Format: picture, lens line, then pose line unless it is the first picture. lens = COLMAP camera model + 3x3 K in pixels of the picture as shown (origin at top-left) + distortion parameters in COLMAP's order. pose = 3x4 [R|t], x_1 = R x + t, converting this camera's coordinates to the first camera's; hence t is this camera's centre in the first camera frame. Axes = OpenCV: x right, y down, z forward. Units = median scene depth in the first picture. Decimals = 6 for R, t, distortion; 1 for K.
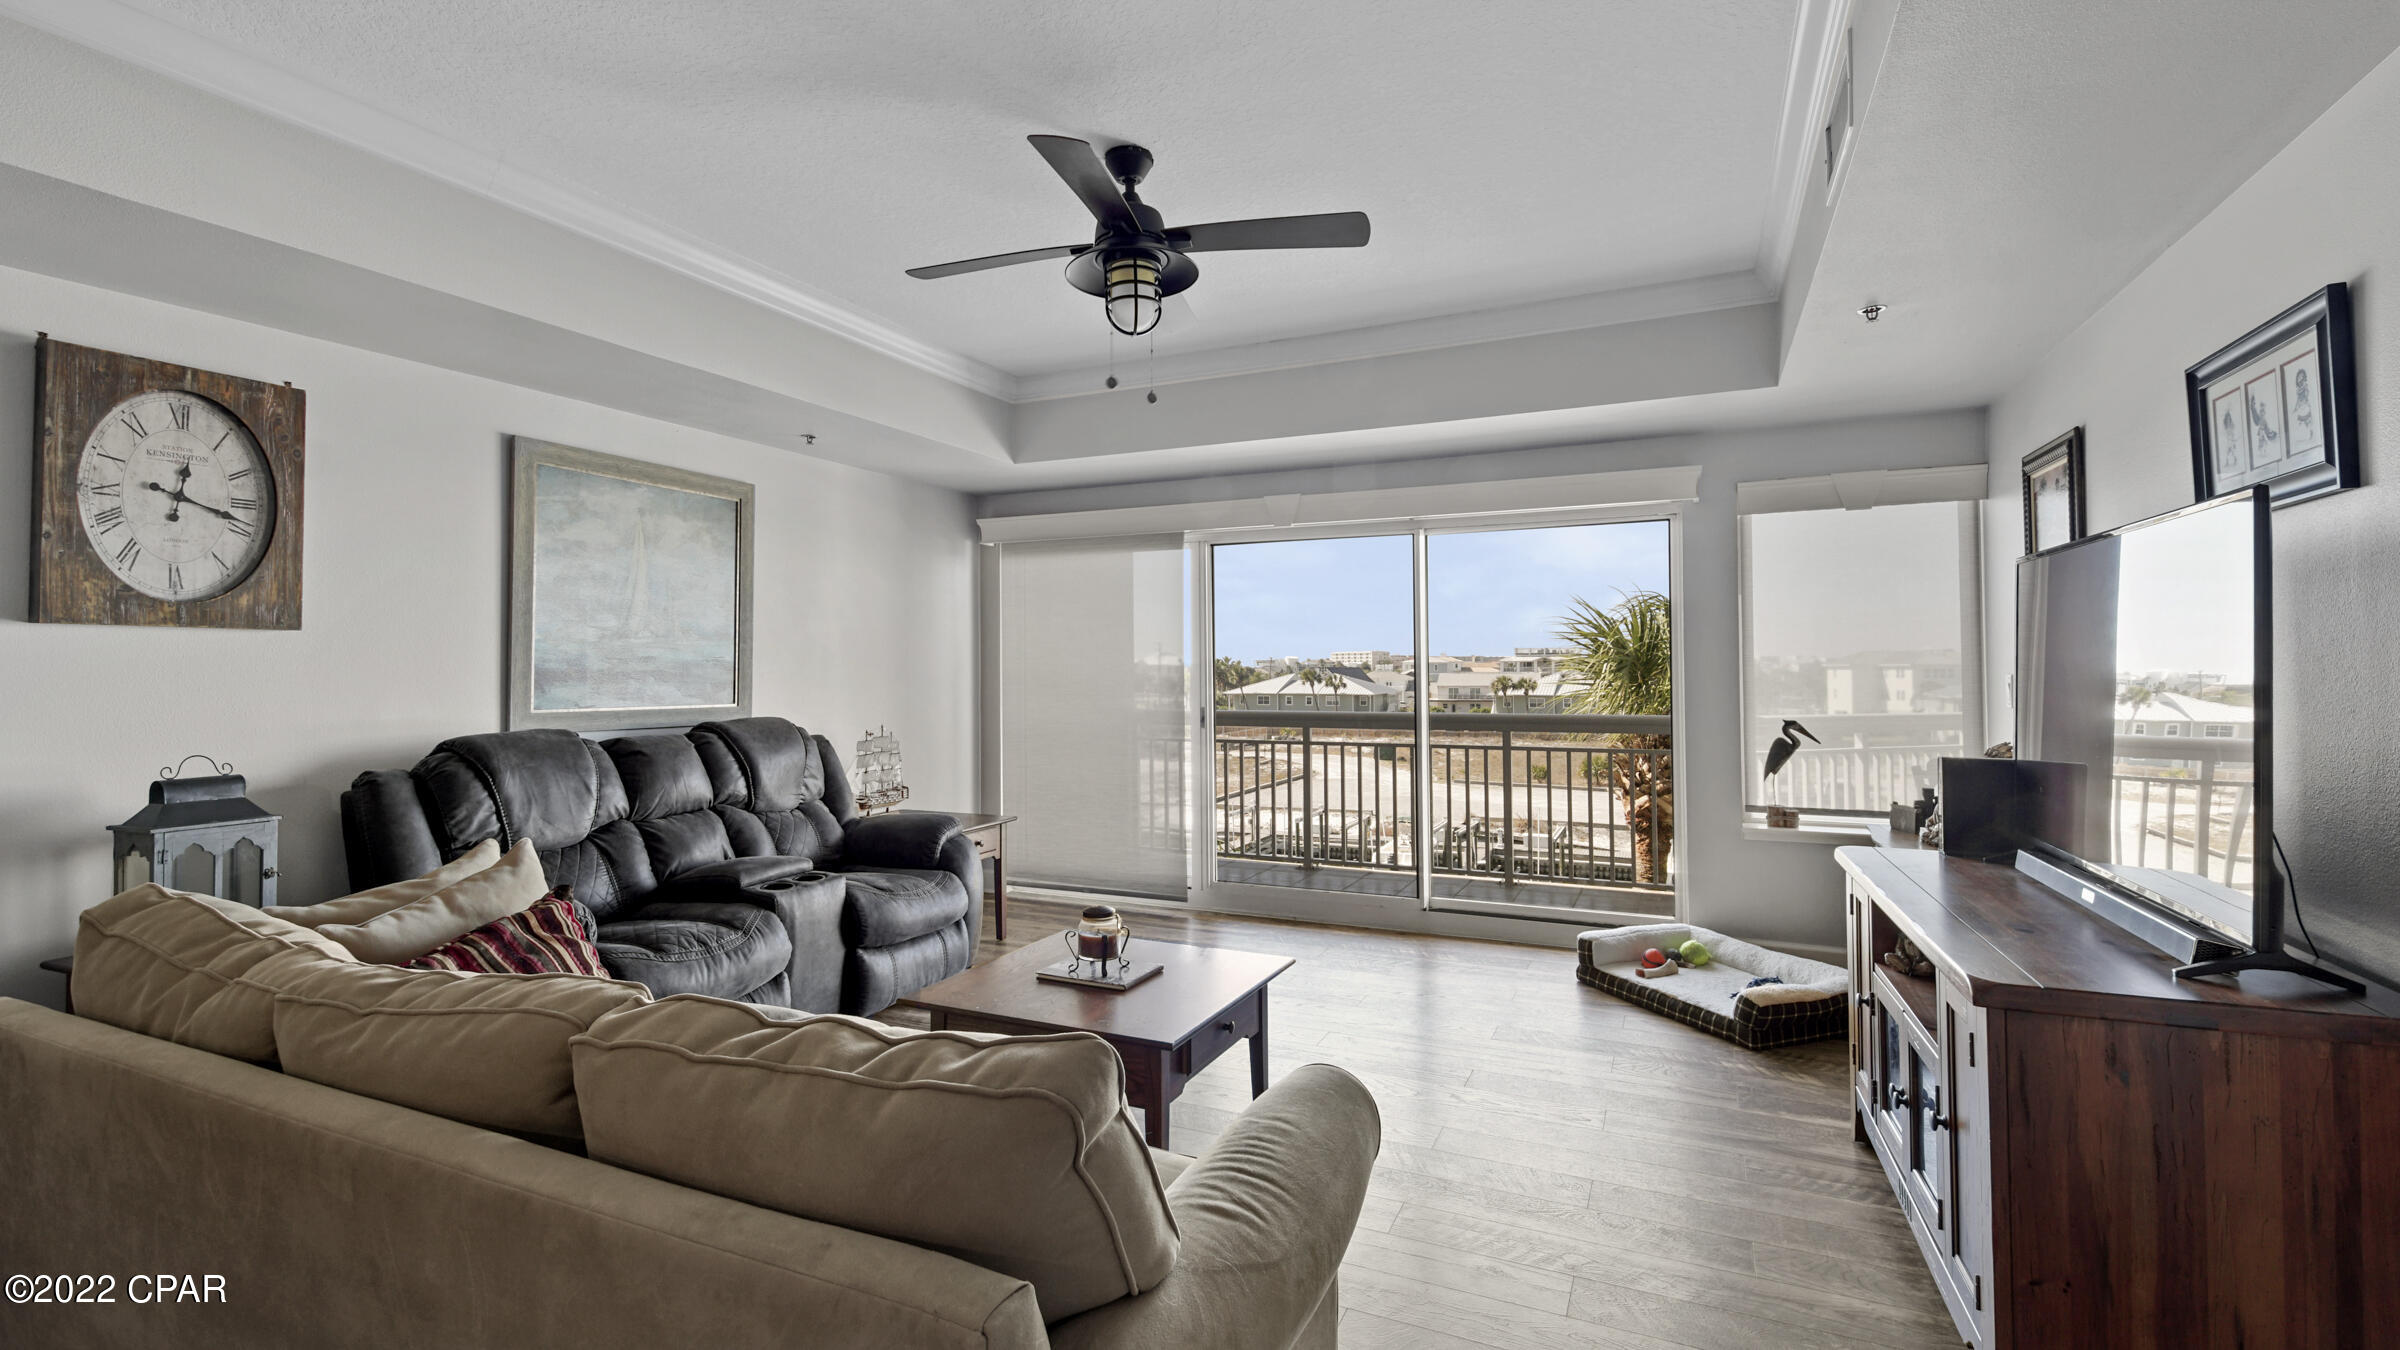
lens RADIAL K [[1069.8, 0, 1204.3], [0, 1069.8, 668.1], [0, 0, 1]] dist [0.018866, -0.010661]
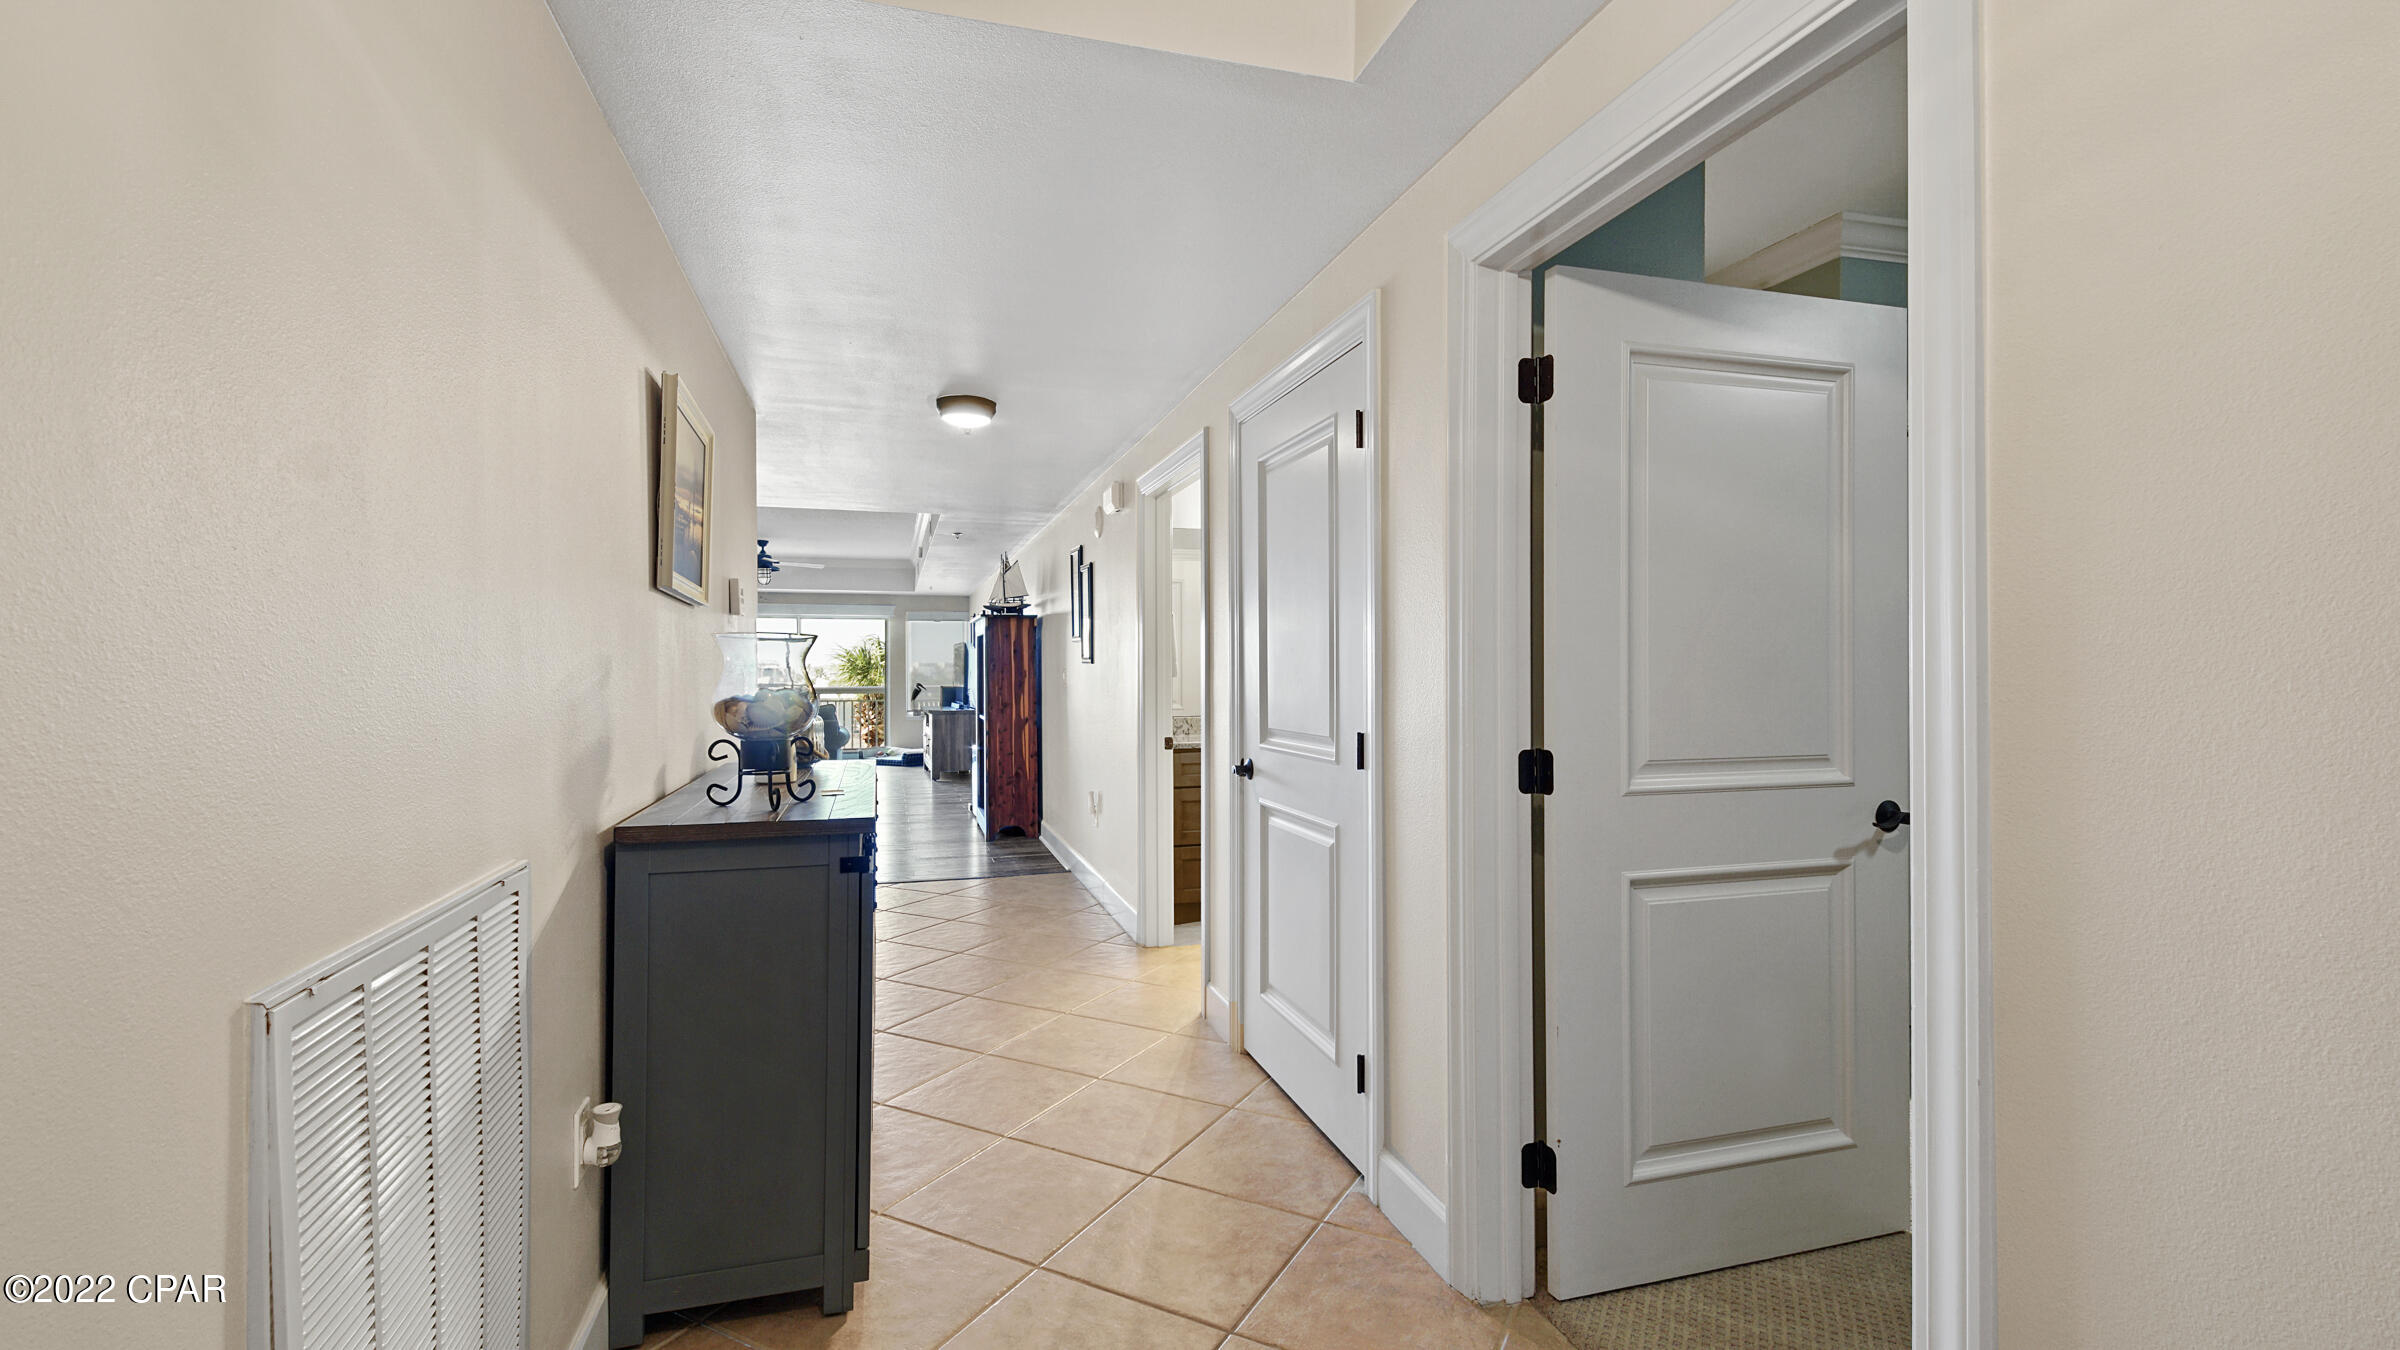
lens RADIAL K [[1069.8, 0, 1197.2], [0, 1069.8, 685.9], [0, 0, 1]] dist [0.018866, -0.010661]
pose [[0.753912, 0.000292, 0.656975, -1.076884], [-0.001839, 0.999997, 0.001665, 0.044925], [-0.656972, -0.002463, 0.753911, -2.259733]]
